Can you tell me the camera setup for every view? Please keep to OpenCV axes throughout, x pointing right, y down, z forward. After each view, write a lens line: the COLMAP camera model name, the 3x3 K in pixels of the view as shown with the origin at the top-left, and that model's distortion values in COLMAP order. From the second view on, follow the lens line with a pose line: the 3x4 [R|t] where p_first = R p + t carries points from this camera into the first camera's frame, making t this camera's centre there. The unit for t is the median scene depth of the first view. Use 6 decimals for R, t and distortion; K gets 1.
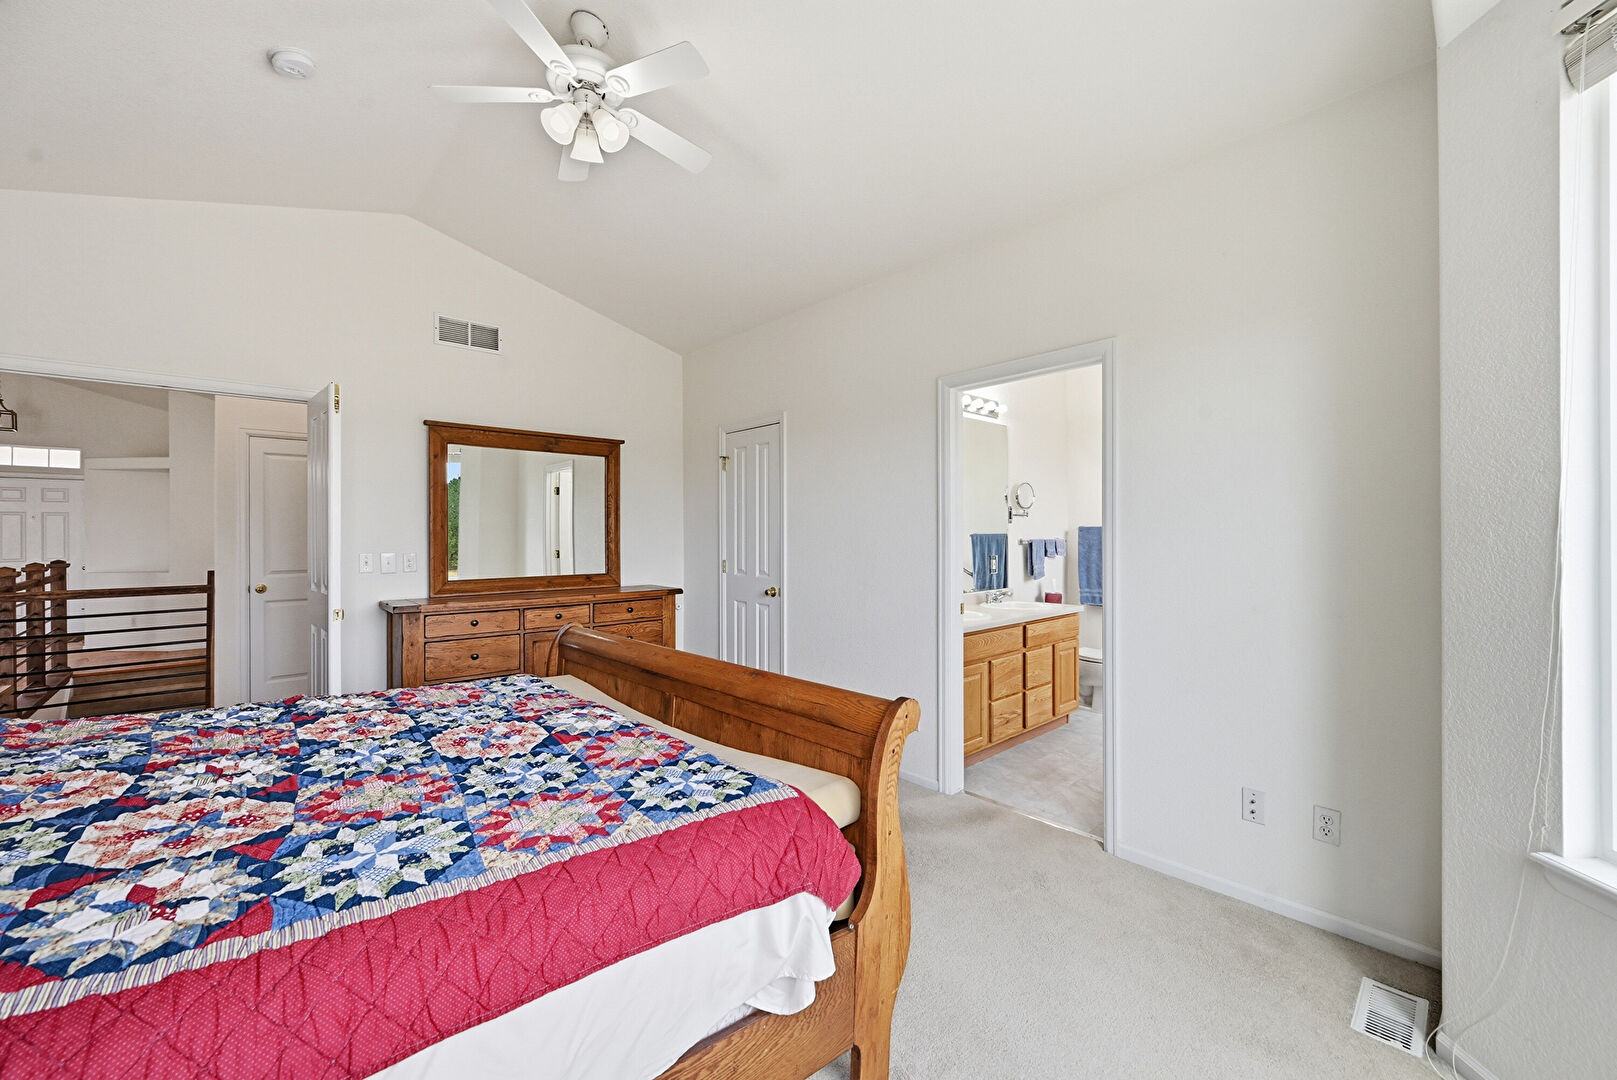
lens RADIAL K [[638.3, 0, 804.7], [0, 638.3, 535.4], [0, 0, 1]] dist [-0.002728, -0.000178]
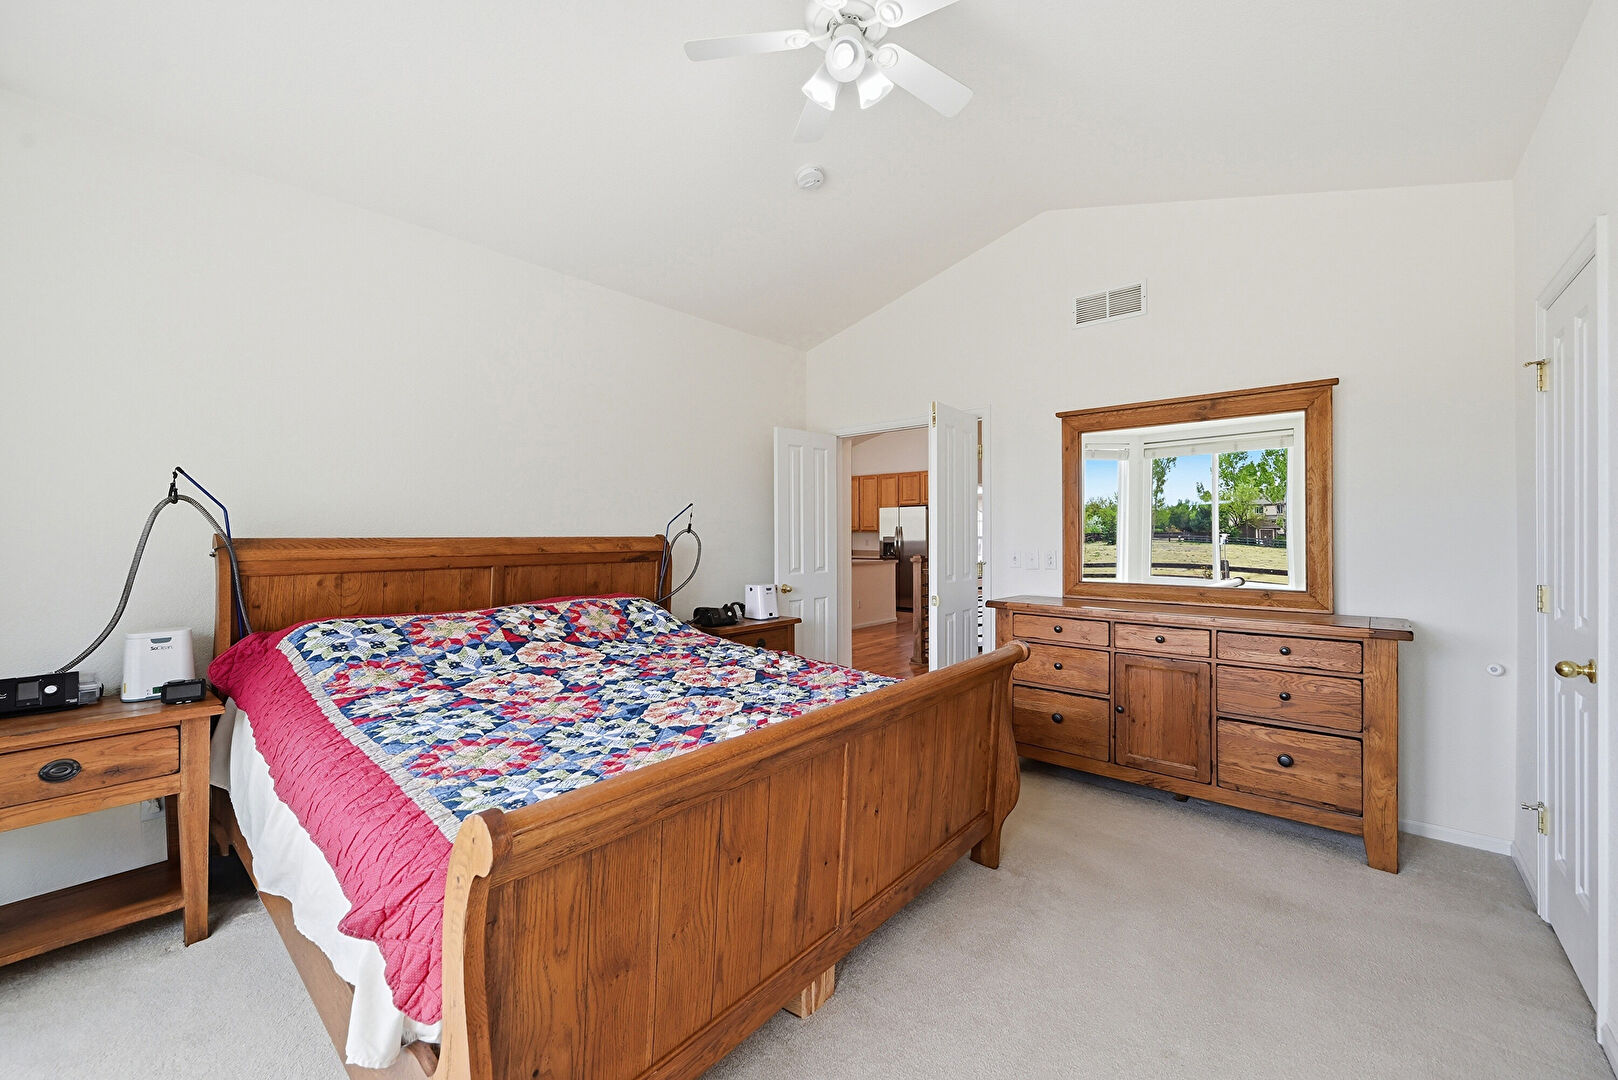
lens RADIAL K [[638.7, 0, 805.2], [0, 638.7, 535.4], [0, 0, 1]] dist [-0.002728, -0.000178]
pose [[0.136218, 0.002426, -0.990676, 0.667050], [-0.000174, 0.999997, 0.002425, 0.004848], [0.990679, -0.000158, 0.136218, 1.054714]]
